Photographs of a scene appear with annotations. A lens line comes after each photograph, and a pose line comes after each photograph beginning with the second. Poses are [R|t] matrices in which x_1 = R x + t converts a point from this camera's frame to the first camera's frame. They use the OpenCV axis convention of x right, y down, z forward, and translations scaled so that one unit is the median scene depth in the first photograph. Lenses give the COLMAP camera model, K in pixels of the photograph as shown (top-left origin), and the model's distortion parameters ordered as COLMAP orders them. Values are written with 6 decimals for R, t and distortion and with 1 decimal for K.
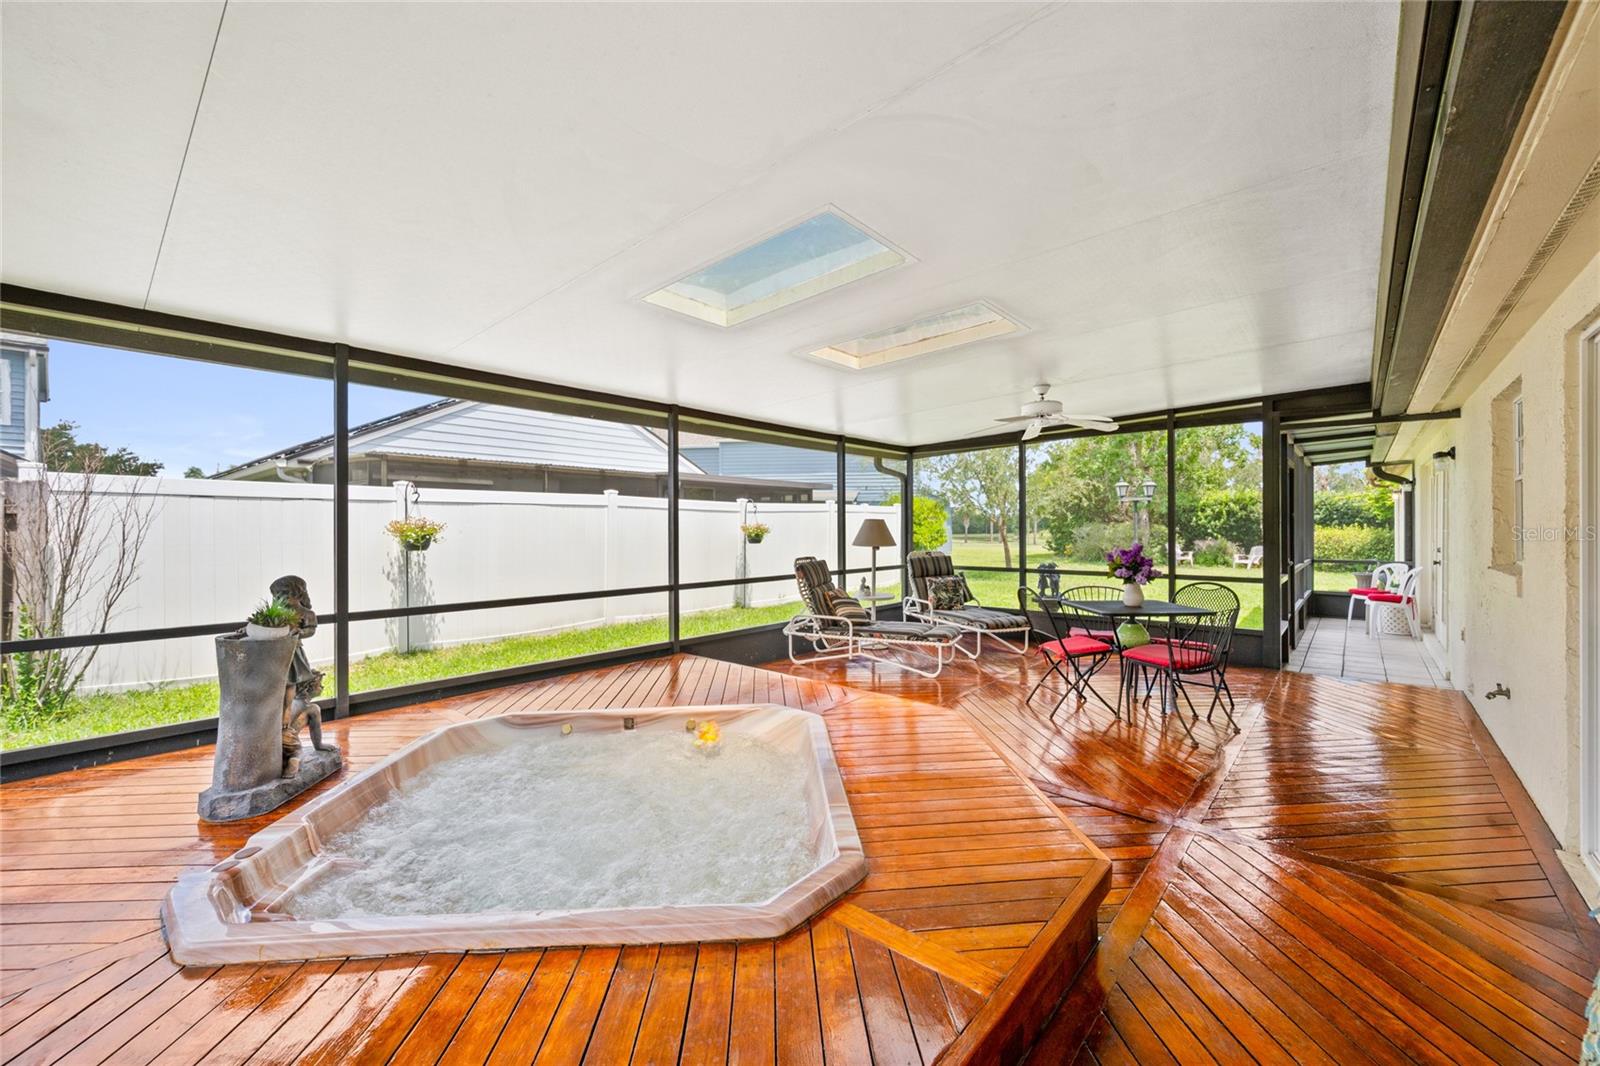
lens RADIAL K [[648.6, 0, 800.9], [0, 648.6, 527.1], [0, 0, 1]] dist [-0.003104, -0.000364]
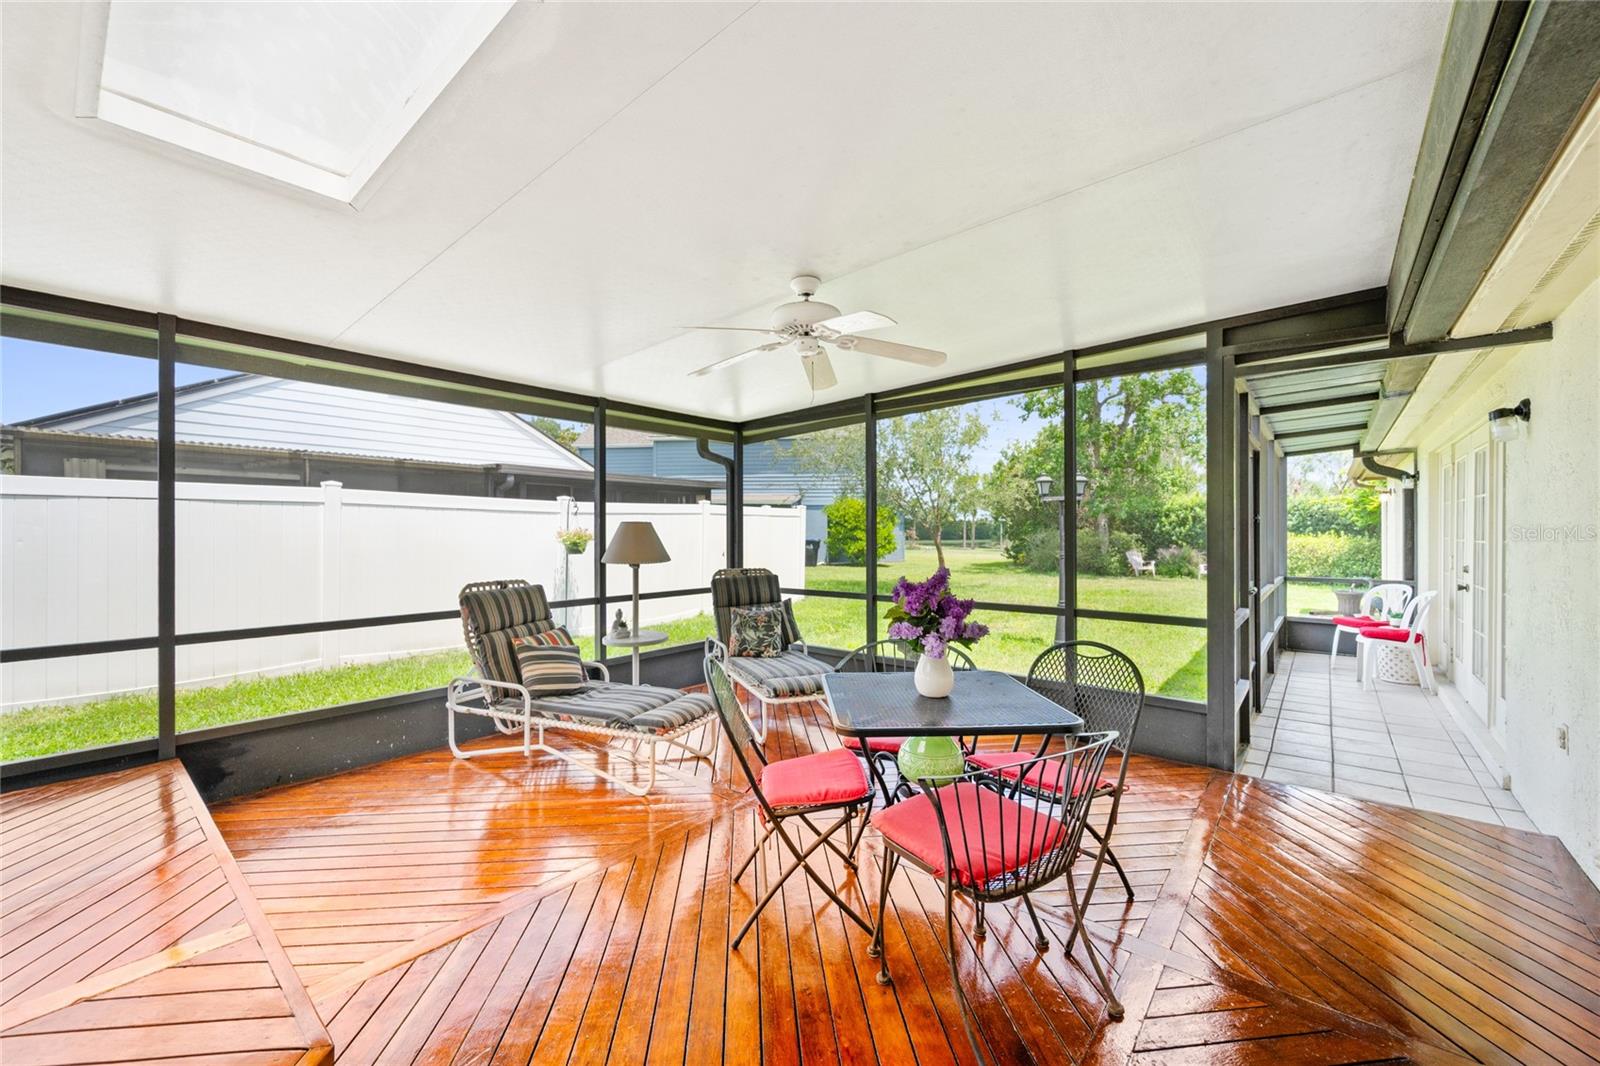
lens RADIAL K [[646.2, 0, 800.0], [0, 646.2, 533.0], [0, 0, 1]] dist [0.000871, 0.000168]
pose [[0.999654, 0.002866, 0.026144, 0.226078], [-0.002881, 0.999996, 0.000558, -0.001528], [-0.026142, -0.000633, 0.999658, 0.287749]]
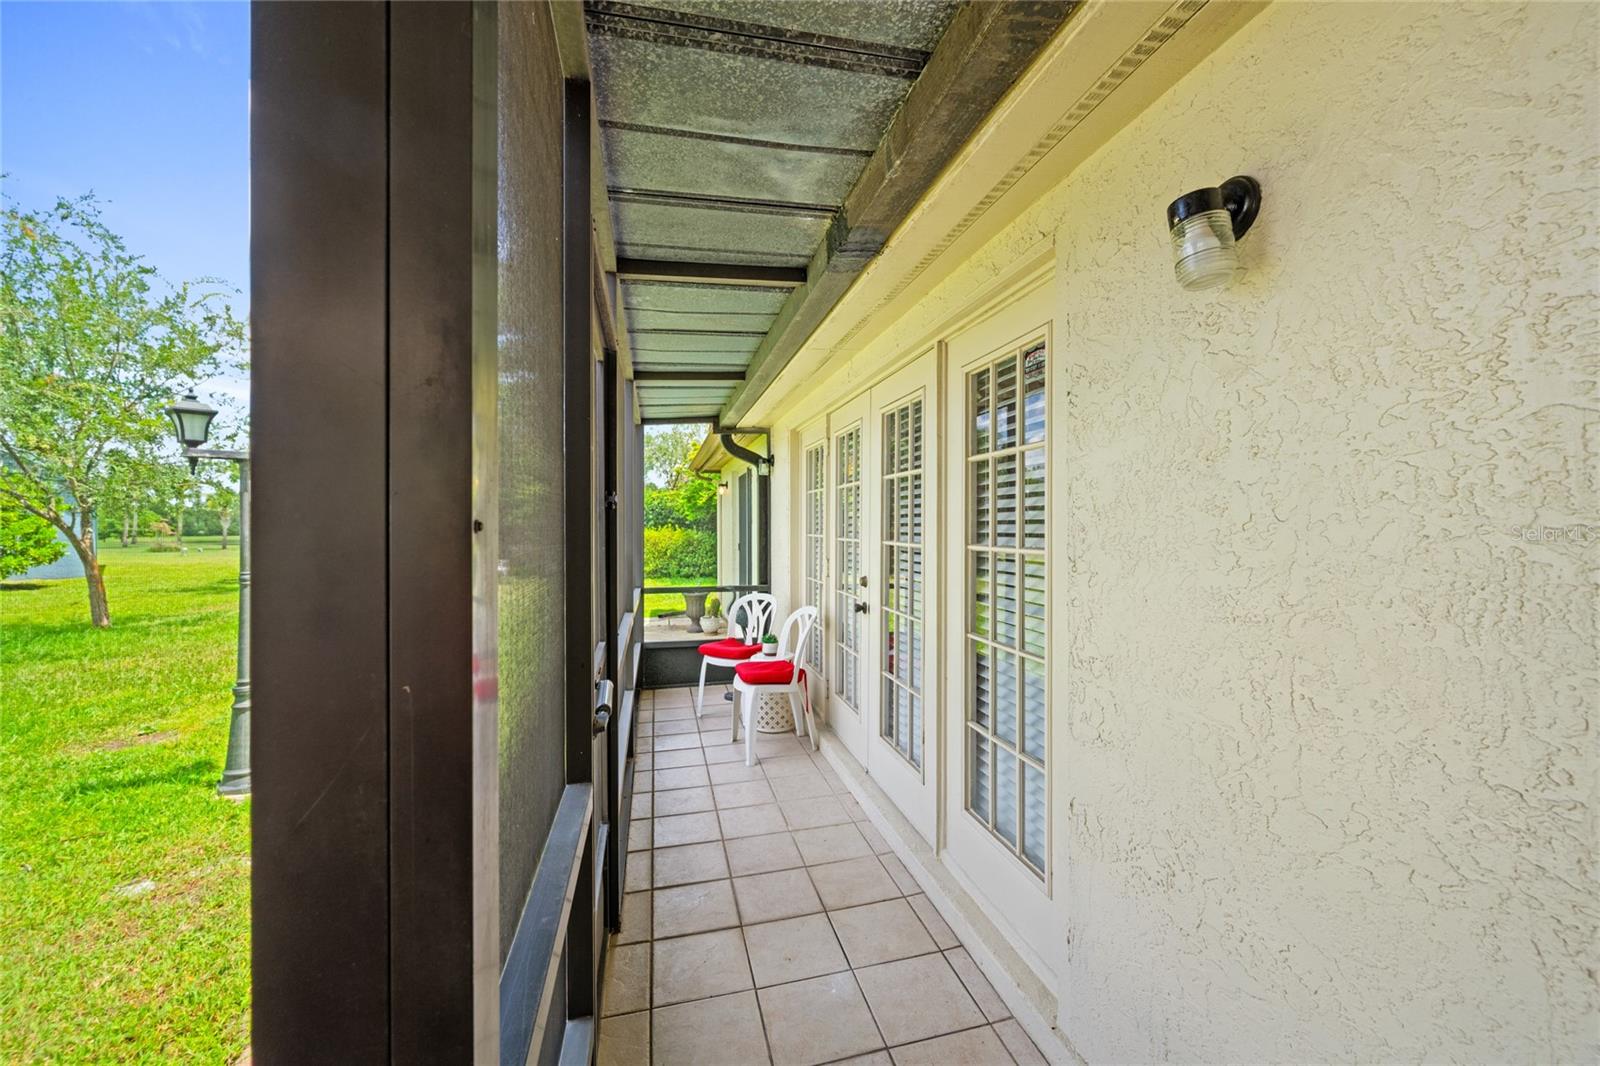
lens RADIAL K [[646.2, 0, 800.0], [0, 646.2, 533.0], [0, 0, 1]] dist [0.000871, 0.000168]
pose [[0.598580, -0.005522, 0.801044, 0.502085], [-0.002615, 0.999957, 0.008848, -0.004444], [-0.801058, -0.007391, 0.598540, 0.659218]]
